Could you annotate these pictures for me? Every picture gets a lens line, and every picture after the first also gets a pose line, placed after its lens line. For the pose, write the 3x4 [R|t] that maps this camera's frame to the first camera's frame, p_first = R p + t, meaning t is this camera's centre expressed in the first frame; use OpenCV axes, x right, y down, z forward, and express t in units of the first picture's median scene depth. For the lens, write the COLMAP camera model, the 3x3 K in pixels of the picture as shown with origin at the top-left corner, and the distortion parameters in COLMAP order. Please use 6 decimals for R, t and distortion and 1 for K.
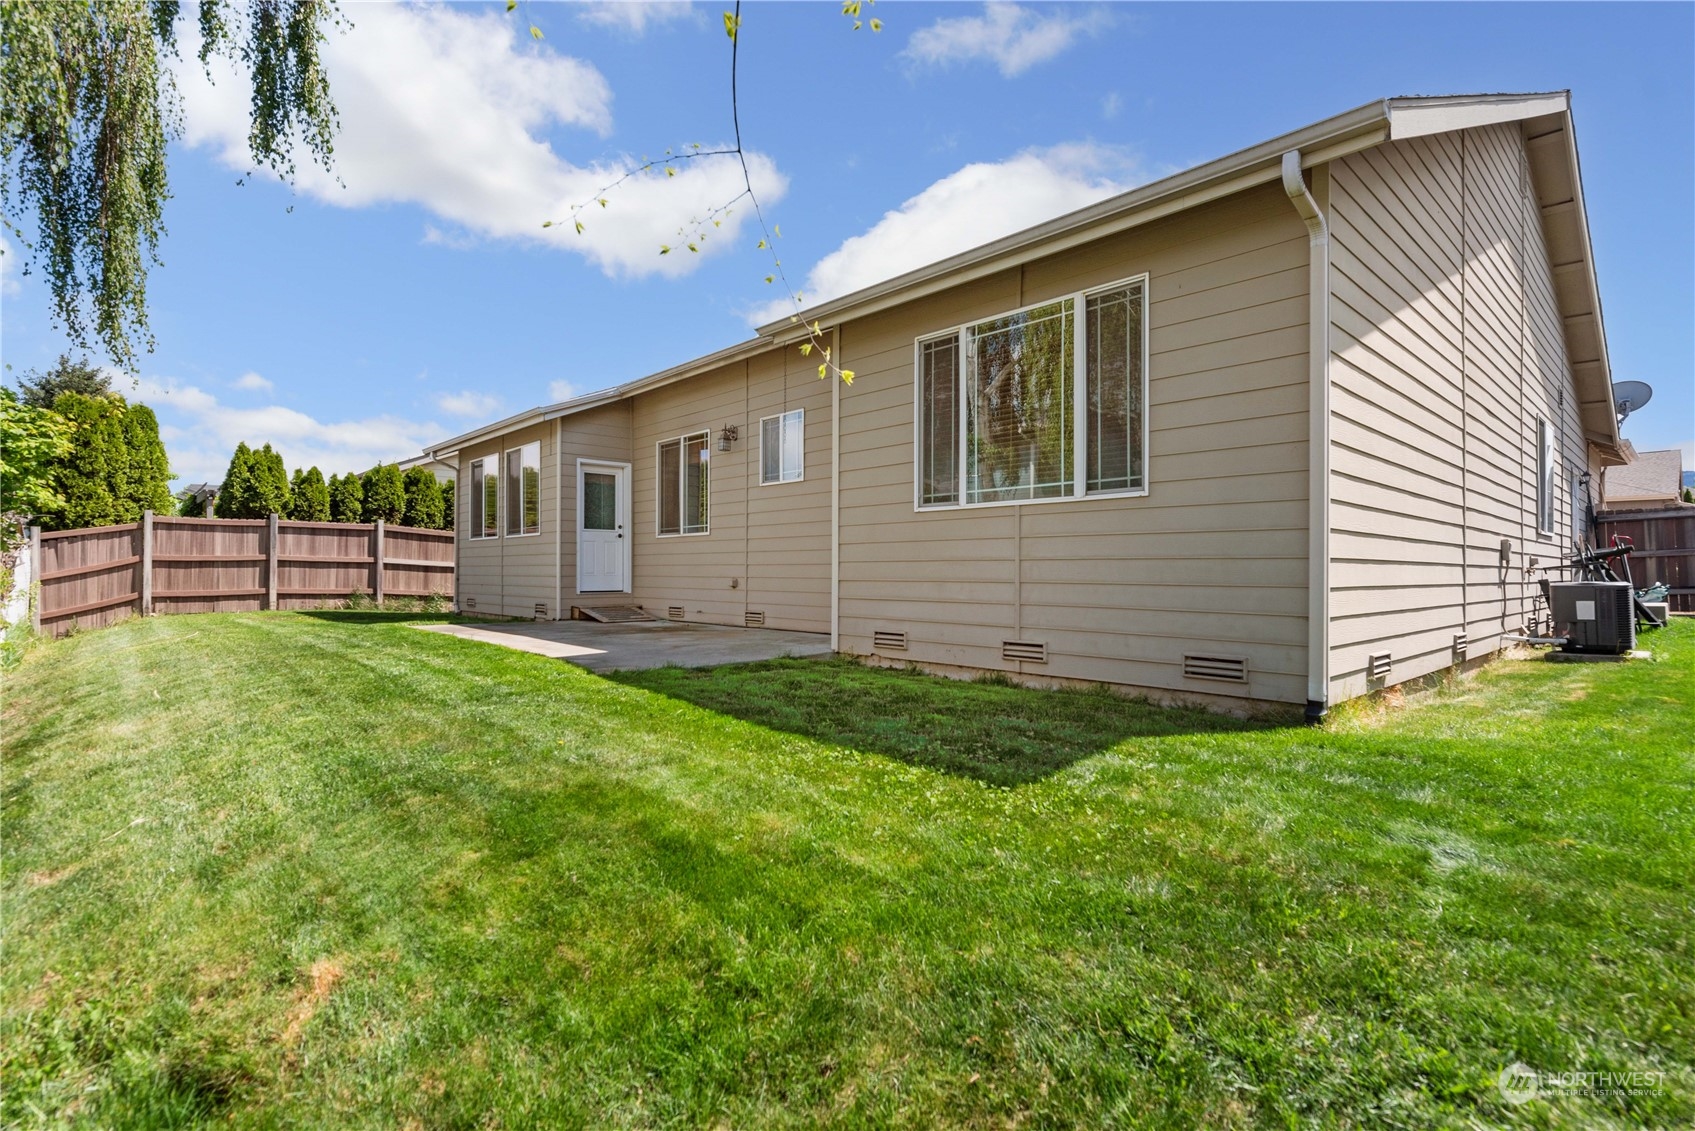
lens RADIAL K [[846.2, 0, 847.5], [0, 846.2, 565.5], [0, 0, 1]] dist [-0.002968, 0.009966]
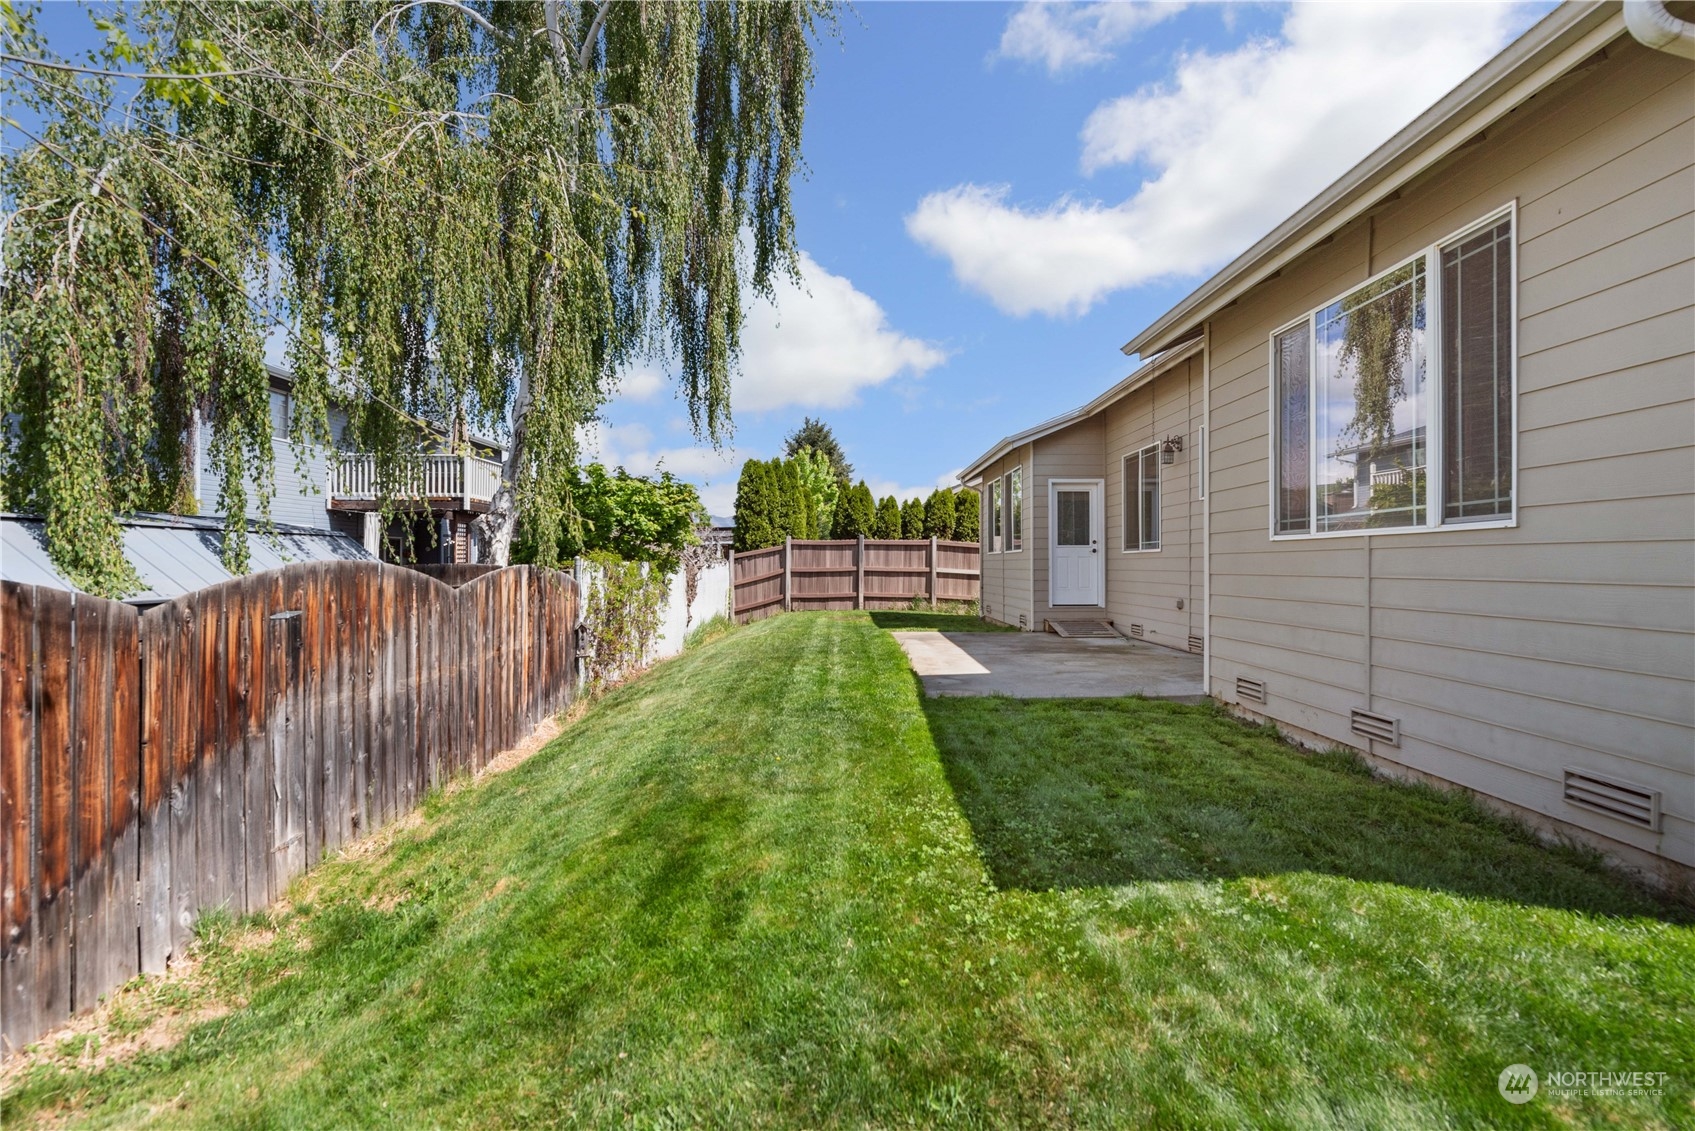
lens RADIAL K [[817.9, 0, 802.4], [0, 817.9, 566.1], [0, 0, 1]] dist [0.000049, 0.000120]
pose [[0.719553, -0.005199, -0.694418, 0.139626], [0.010489, 0.999939, 0.003382, -0.020627], [0.694359, -0.009717, 0.719564, 0.043061]]
